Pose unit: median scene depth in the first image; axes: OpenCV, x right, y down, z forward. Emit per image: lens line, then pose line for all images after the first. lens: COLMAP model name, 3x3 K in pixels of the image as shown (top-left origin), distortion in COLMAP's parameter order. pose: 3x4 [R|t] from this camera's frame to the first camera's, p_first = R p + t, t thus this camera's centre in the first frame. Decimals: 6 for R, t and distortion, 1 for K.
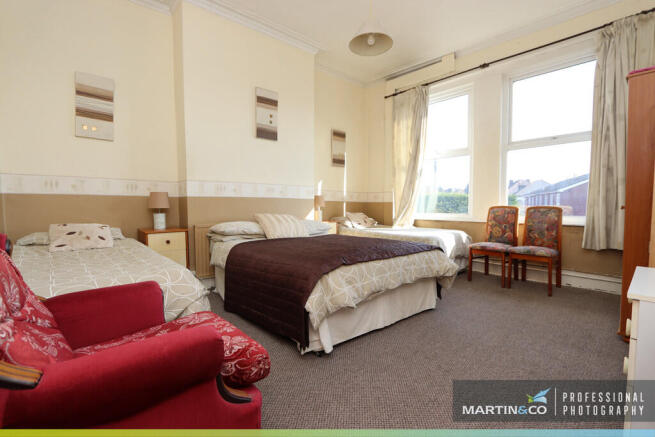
lens RADIAL K [[311.9, 0, 327.5], [0, 311.9, 218.5], [0, 0, 1]] dist [-0.001345, -0.000064]
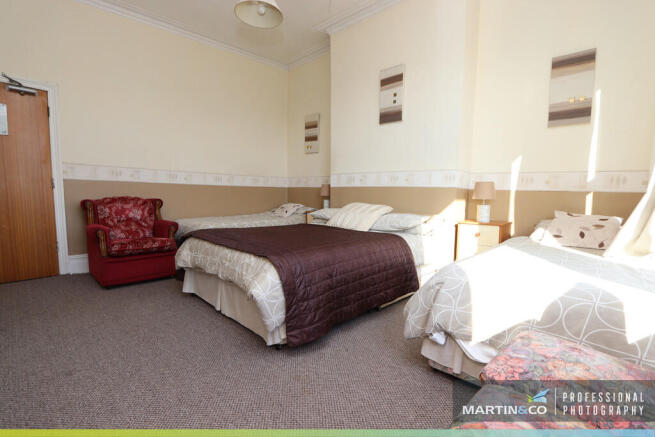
lens RADIAL K [[318.8, 0, 327.5], [0, 318.8, 218.5], [0, 0, 1]] dist [0.000473, -0.000047]
pose [[0.056358, 0.074528, -0.995625, 0.738353], [-0.067380, 0.995220, 0.070683, -0.028939], [0.996134, 0.063102, 0.061110, 0.774865]]
